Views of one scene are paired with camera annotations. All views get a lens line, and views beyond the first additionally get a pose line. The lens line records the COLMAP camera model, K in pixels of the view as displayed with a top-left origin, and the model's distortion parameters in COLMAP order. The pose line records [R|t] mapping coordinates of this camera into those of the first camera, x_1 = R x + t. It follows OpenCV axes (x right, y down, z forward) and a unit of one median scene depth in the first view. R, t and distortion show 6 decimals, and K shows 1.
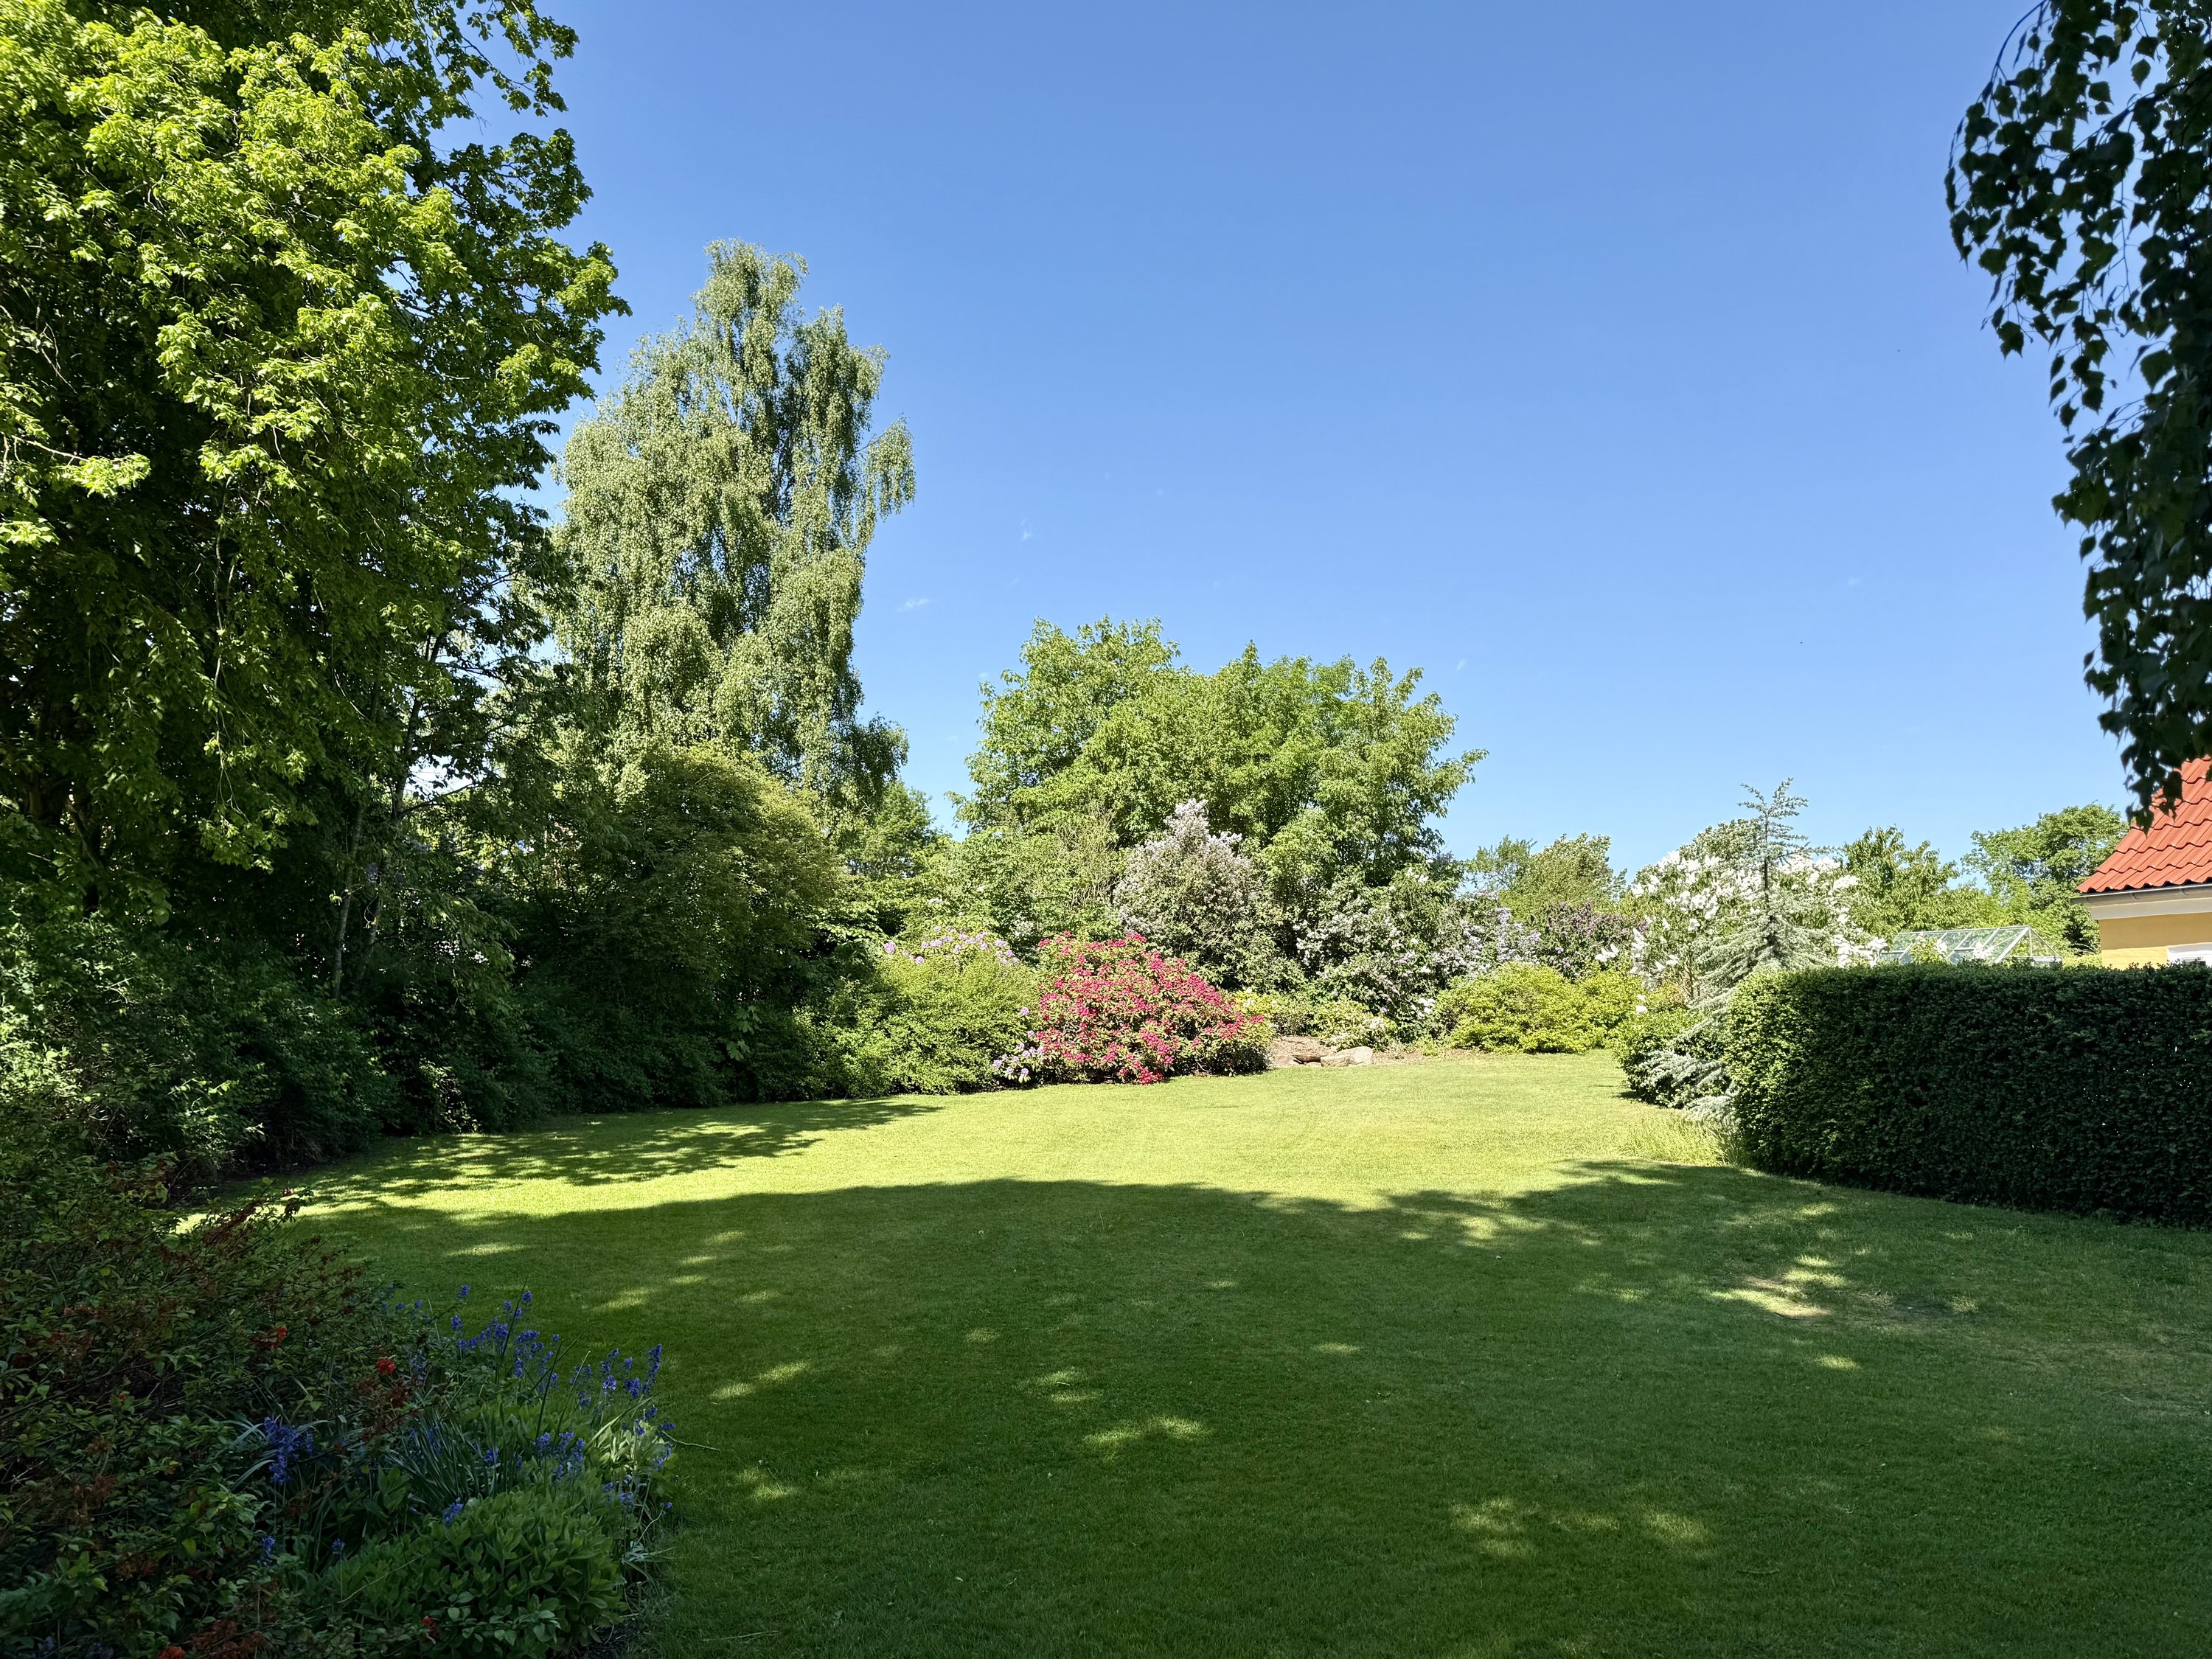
lens RADIAL K [[1539.5, 0, 1118.2], [0, 1539.5, 821.6], [0, 0, 1]] dist [0.170355, -0.222825]
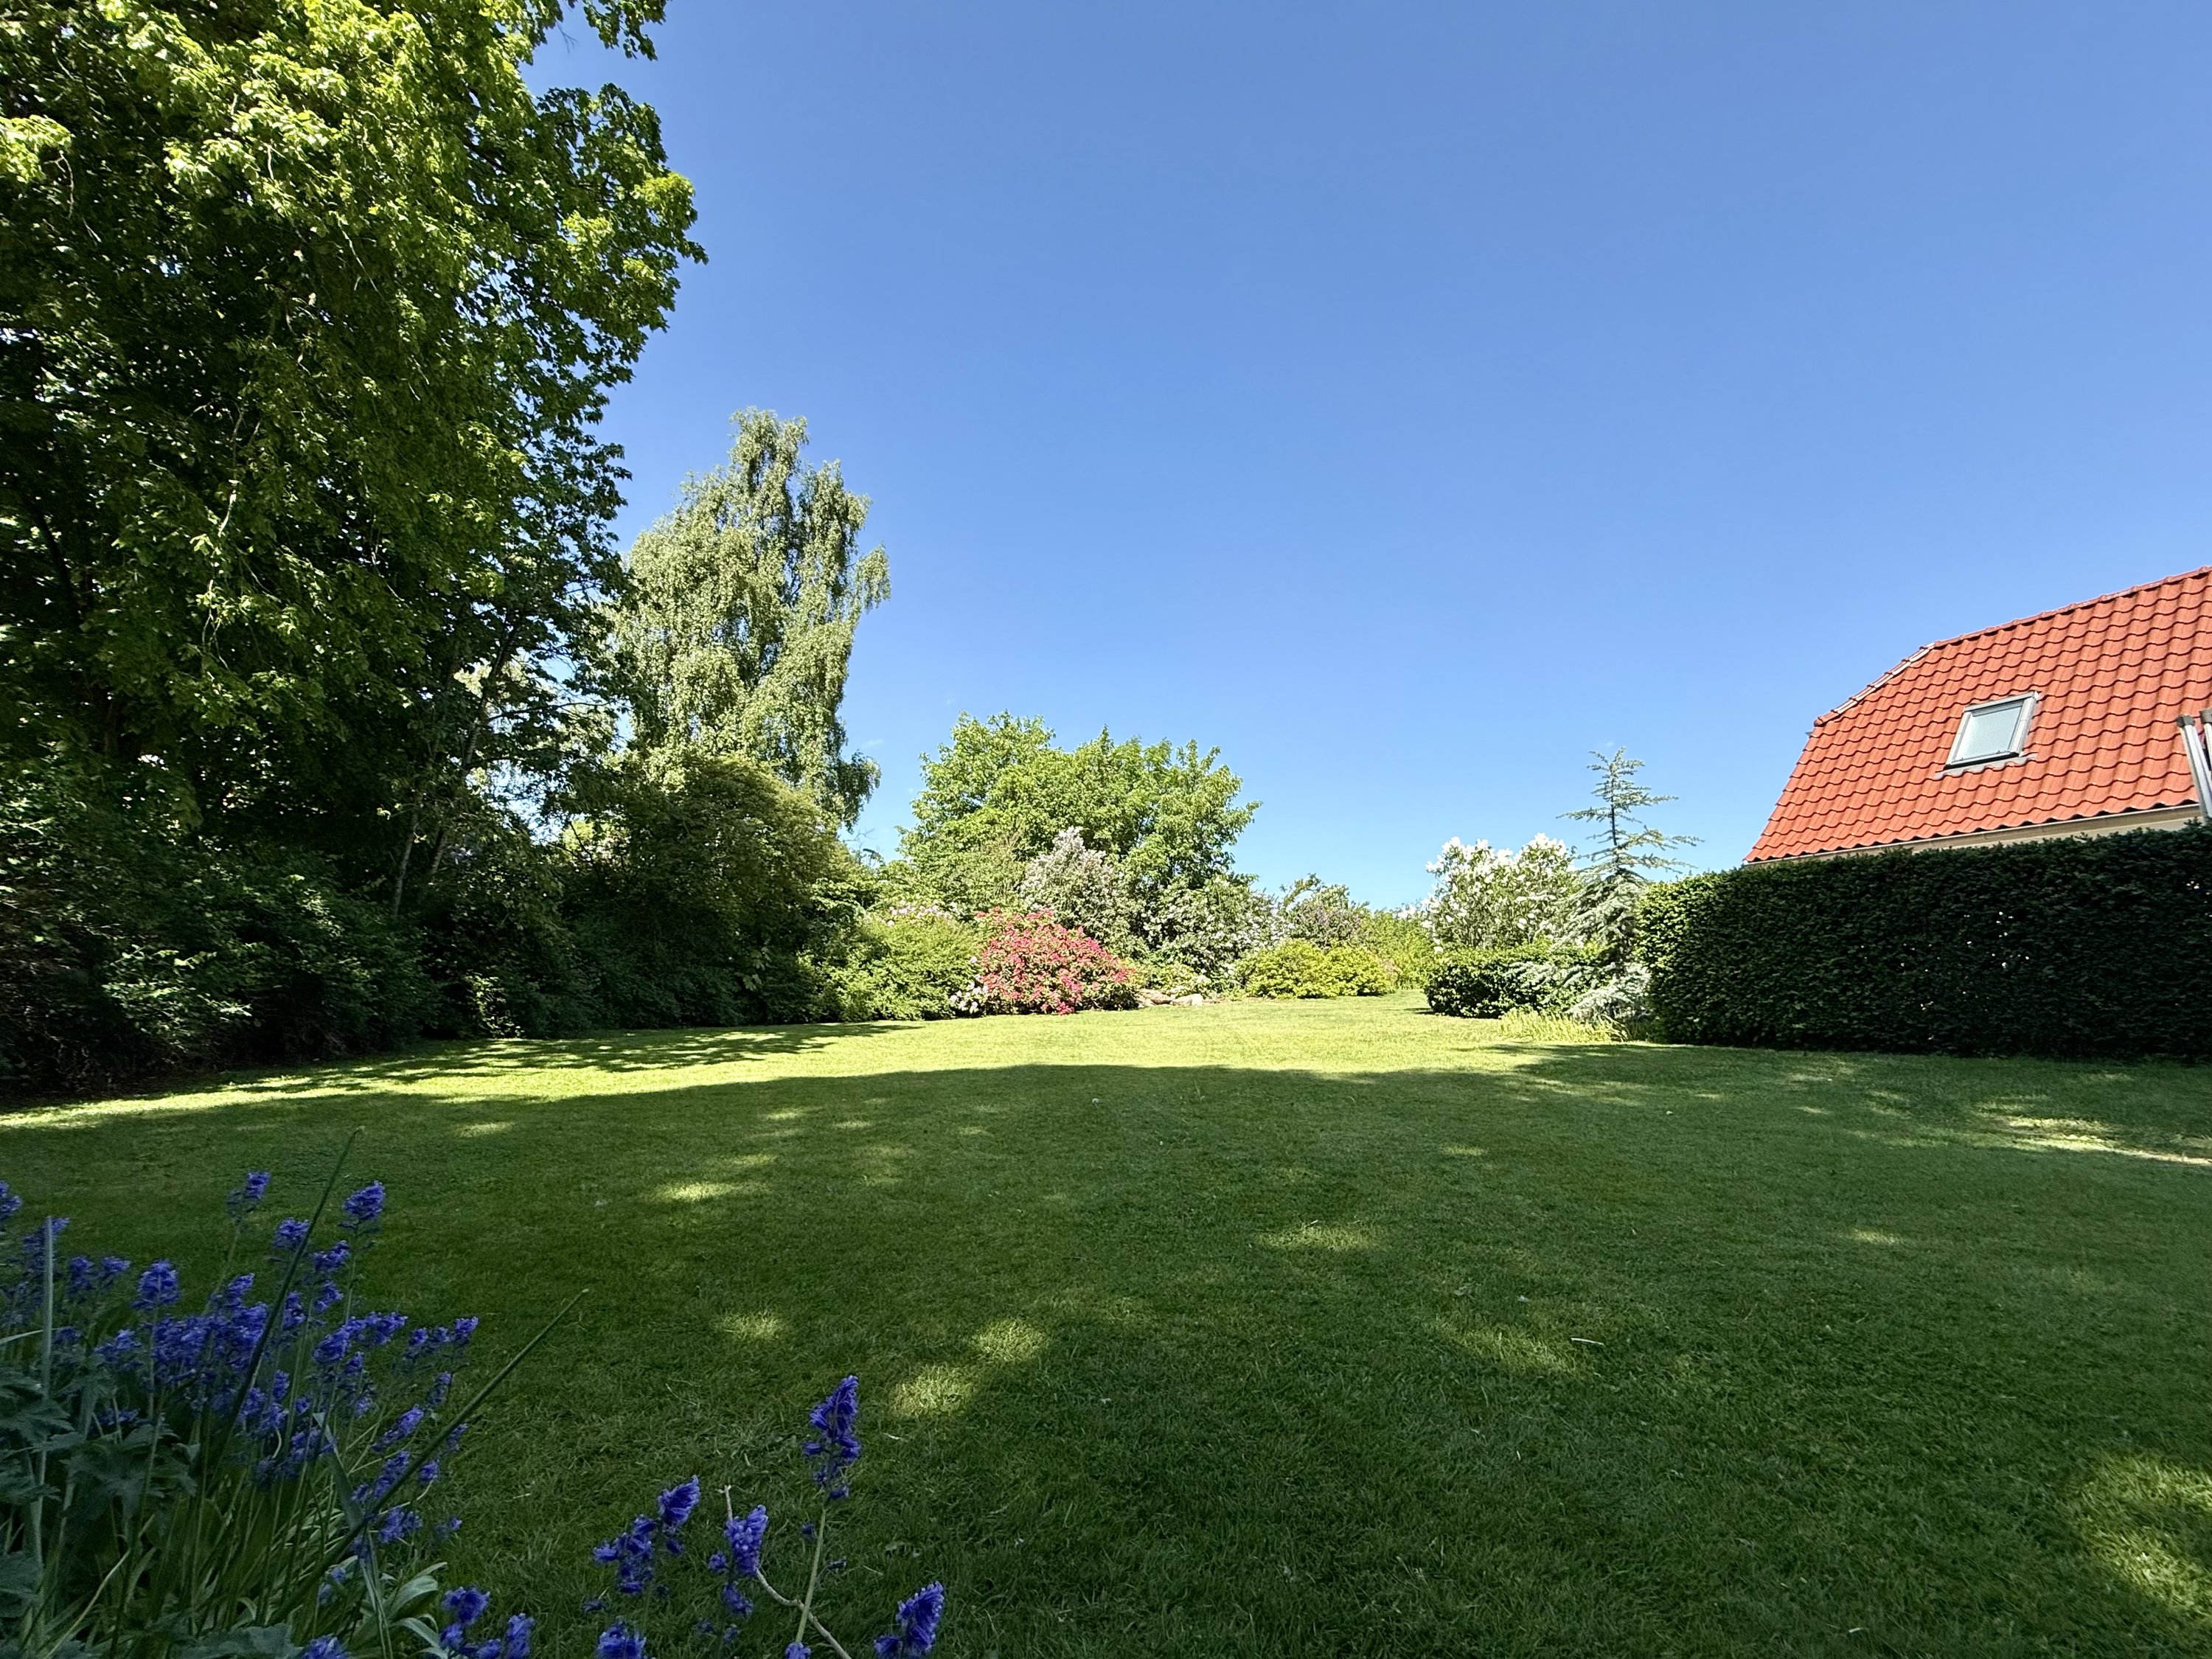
lens RADIAL K [[920.3, 0, 1107.2], [0, 920.3, 839.6], [0, 0, 1]] dist [0.013597, -0.000113]
pose [[0.989304, 0.022766, 0.144083, -0.048726], [-0.015499, 0.998560, -0.051355, 0.044959], [-0.145045, 0.048572, 0.988232, 0.151017]]
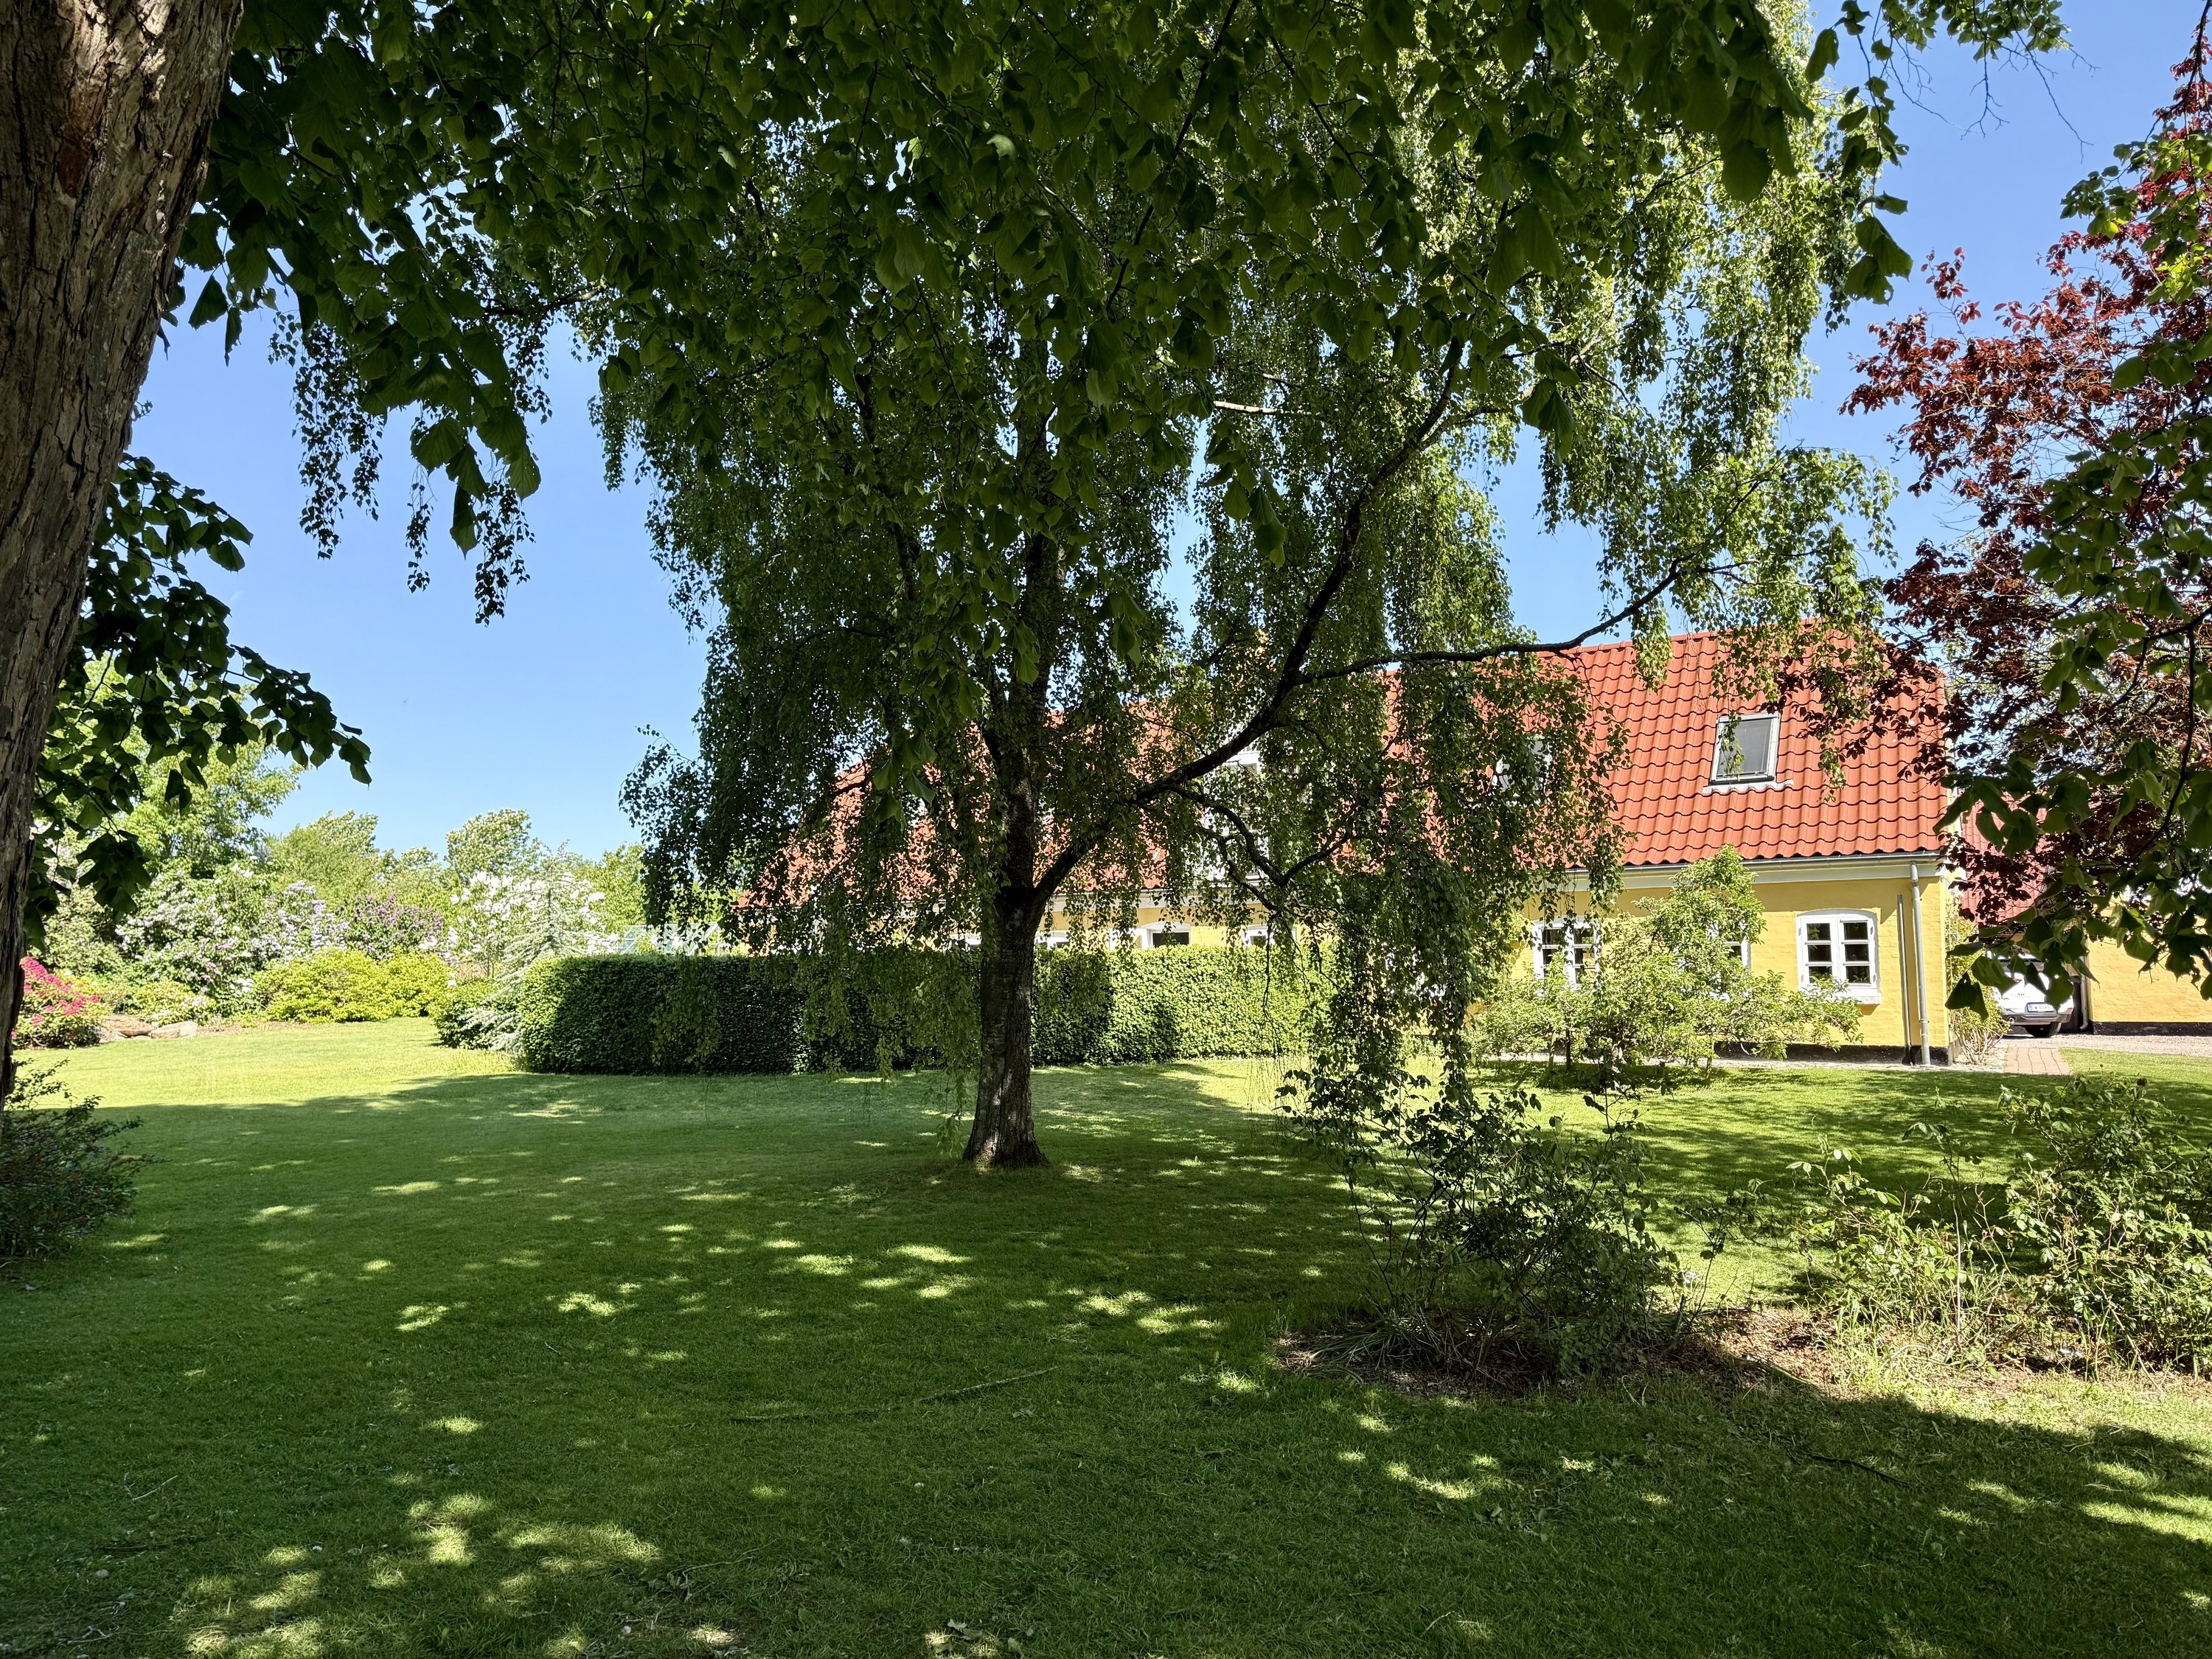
lens RADIAL K [[1526.7, 0, 1106.0], [0, 1526.7, 829.5], [0, 0, 1]] dist [-0.000039, -0.000089]
pose [[0.727186, 0.059389, 0.683867, -0.121475], [-0.070096, 0.997467, -0.012087, -0.027815], [-0.682853, -0.039147, 0.729507, -0.259526]]
